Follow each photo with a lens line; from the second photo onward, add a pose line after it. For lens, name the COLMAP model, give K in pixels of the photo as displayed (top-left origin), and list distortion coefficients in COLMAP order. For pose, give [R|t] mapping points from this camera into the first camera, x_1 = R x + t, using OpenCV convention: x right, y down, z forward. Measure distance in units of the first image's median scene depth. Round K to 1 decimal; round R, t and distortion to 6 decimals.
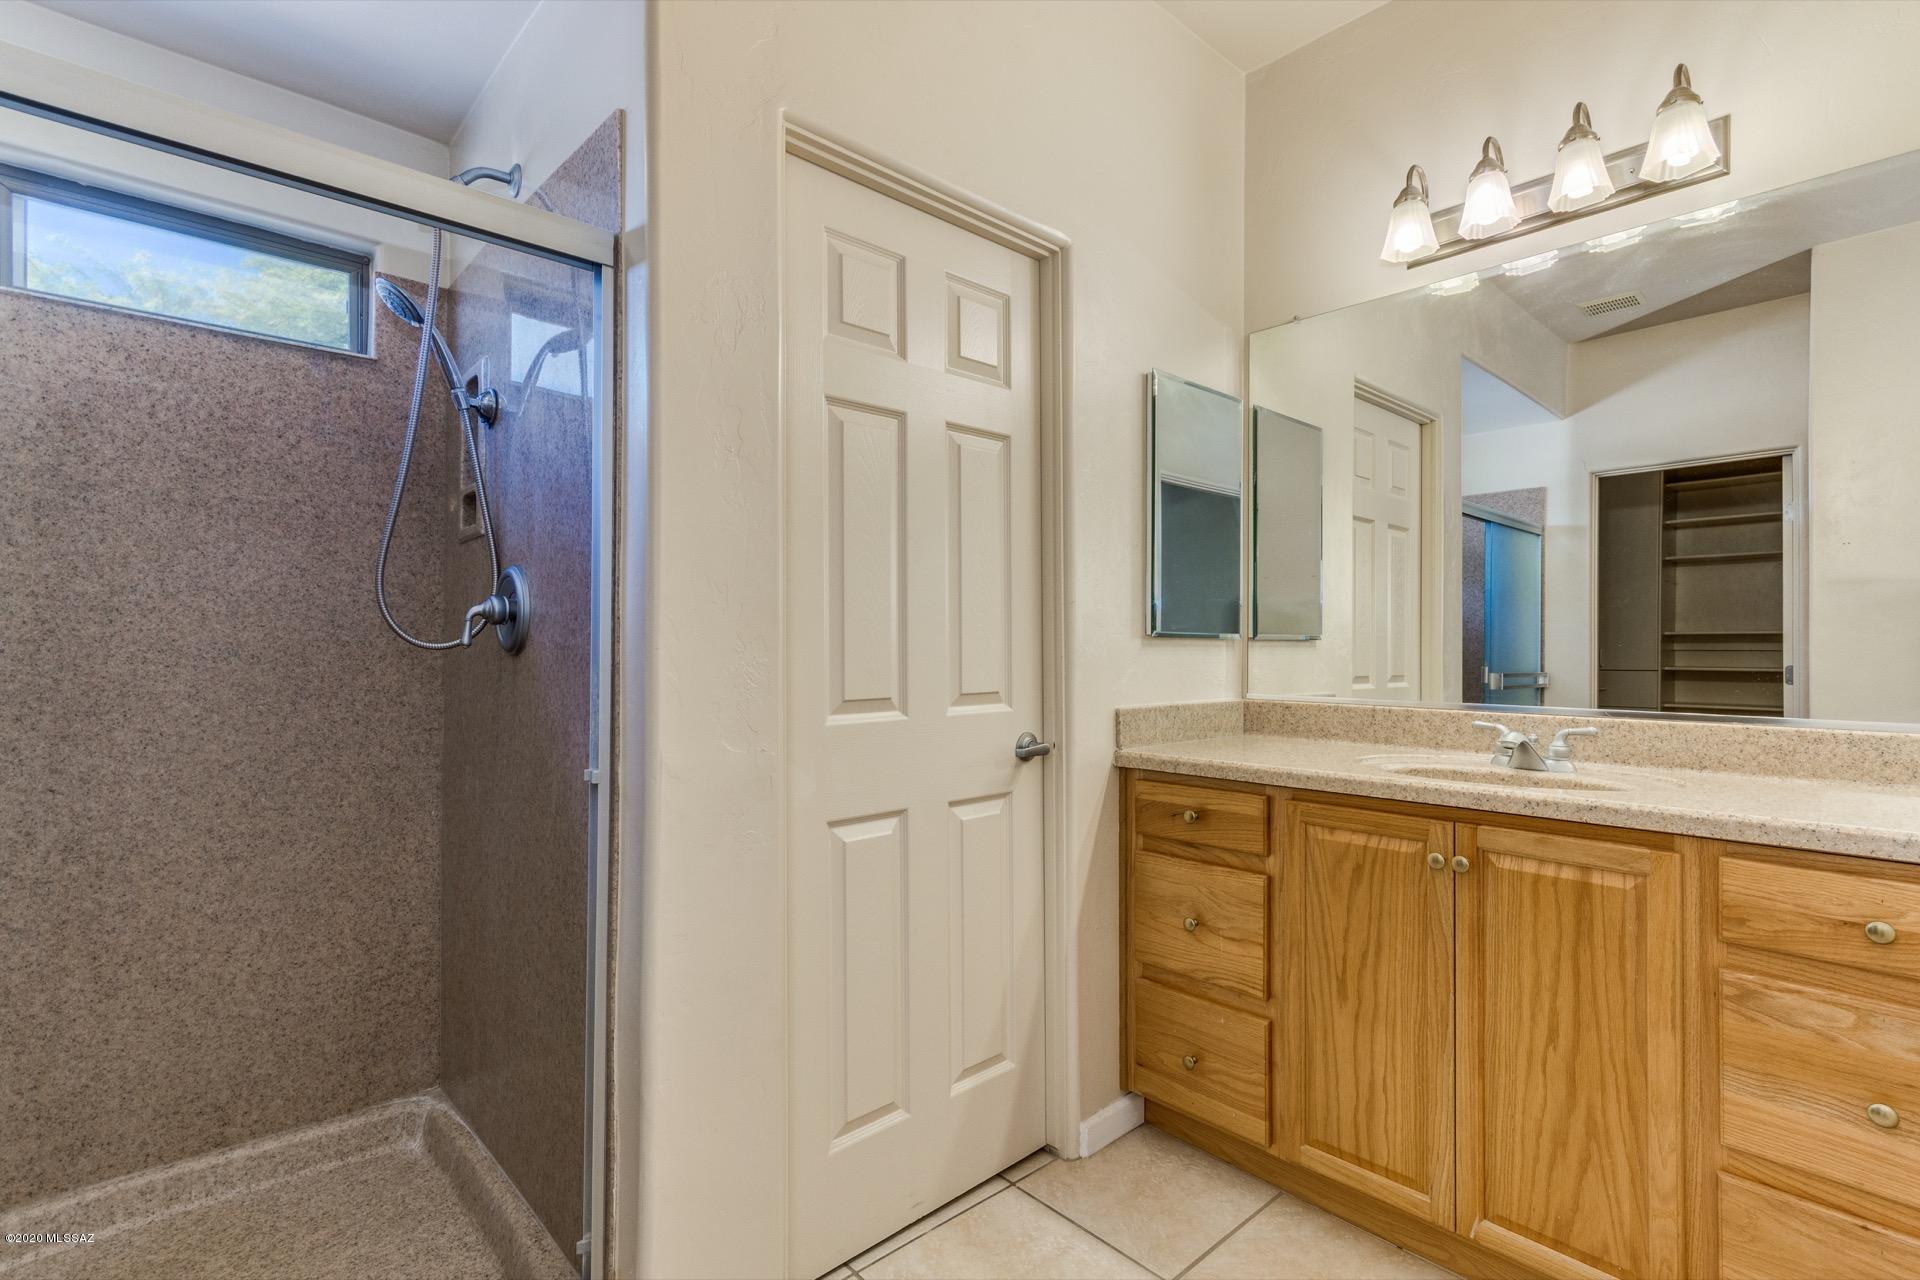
lens RADIAL K [[915.1, 0, 959.9], [0, 915.1, 642.0], [0, 0, 1]] dist [0.018862, 0.005205]
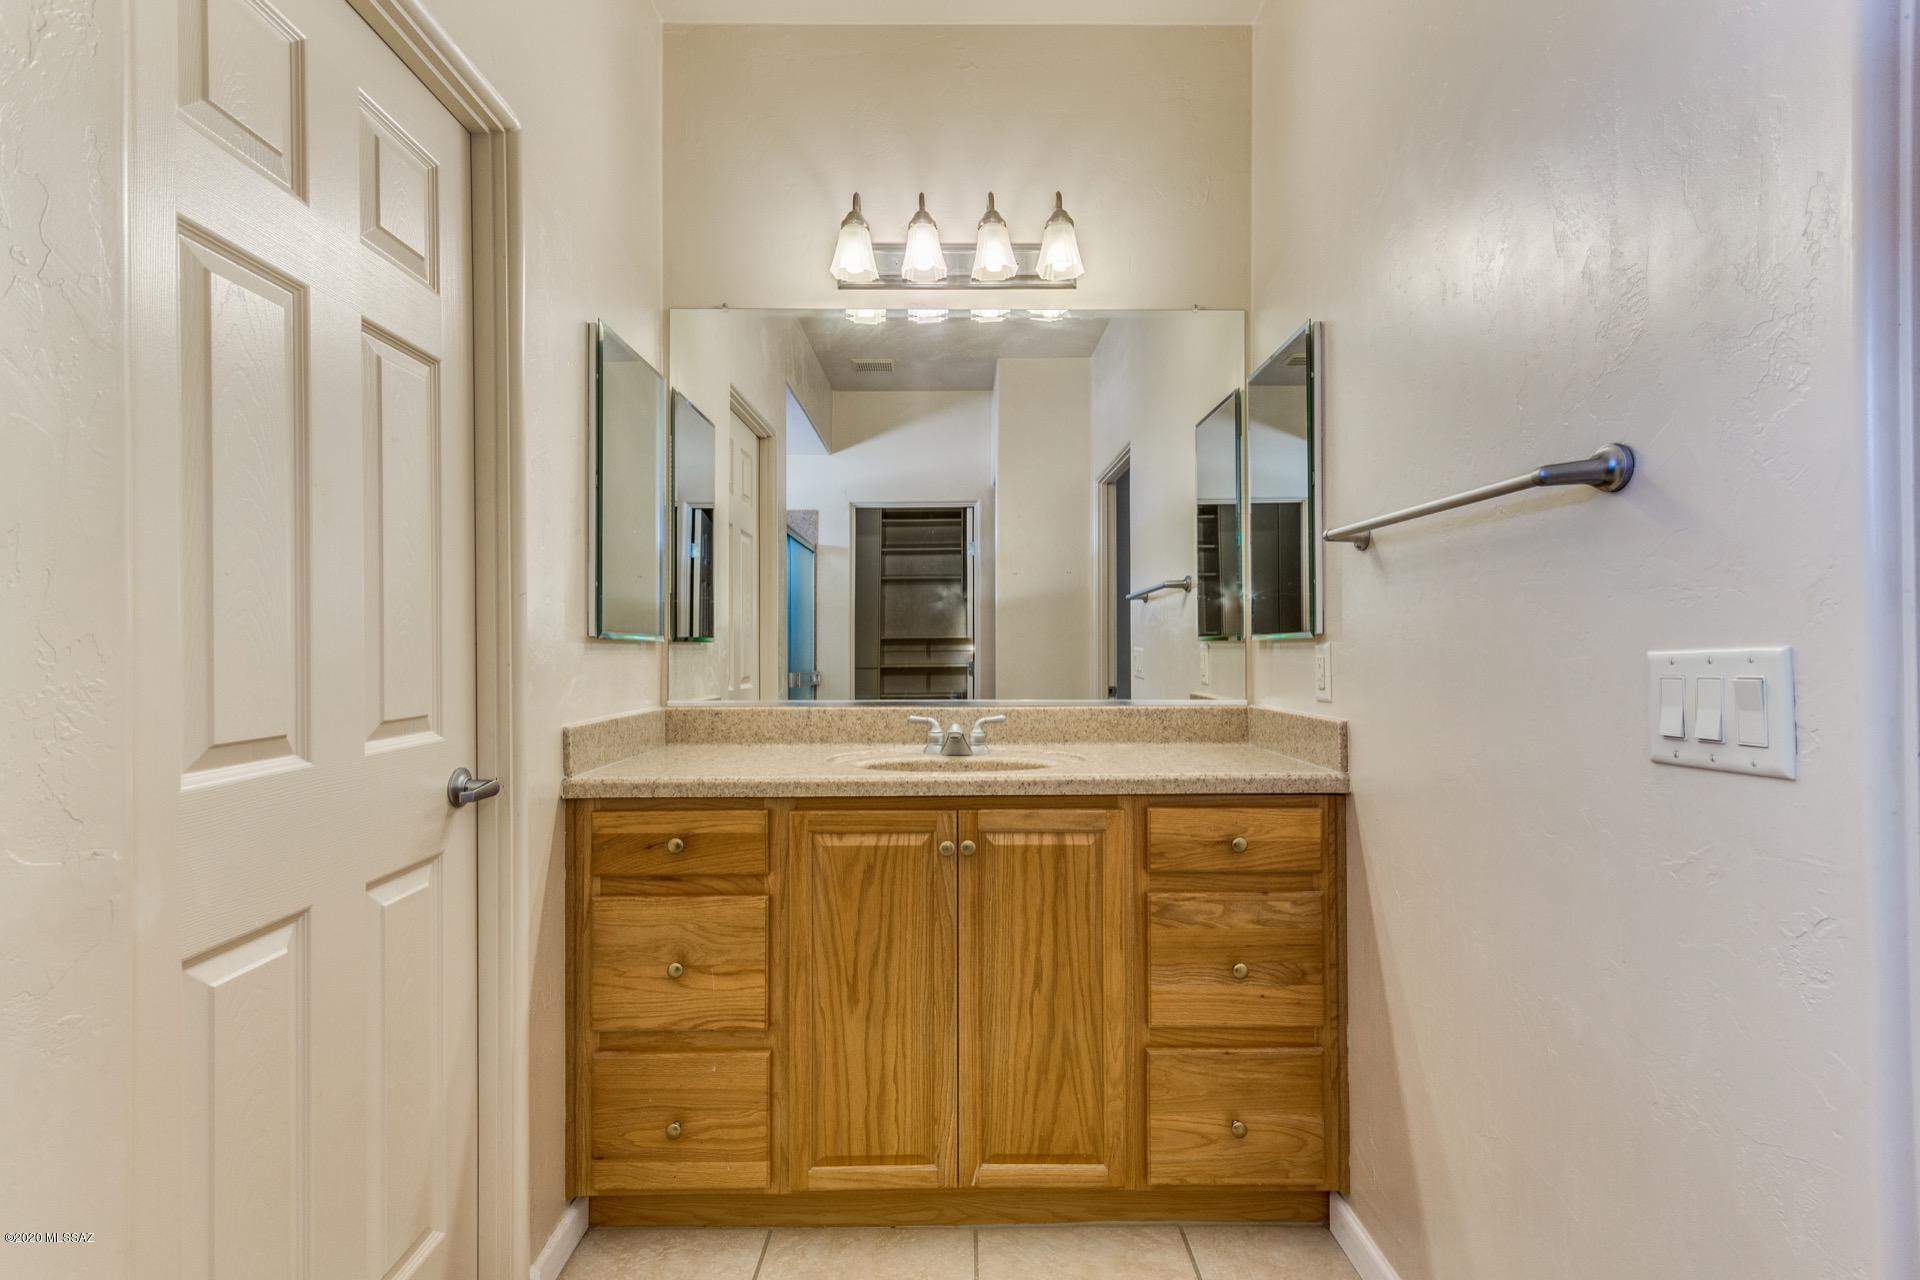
lens RADIAL K [[915.1, 0, 946.5], [0, 915.1, 641.1], [0, 0, 1]] dist [0.018862, 0.005205]
pose [[0.678723, 0.000842, 0.734394, -0.226827], [0.002594, 0.999990, -0.003544, 0.000105], [-0.734390, 0.004310, 0.678714, 0.233058]]
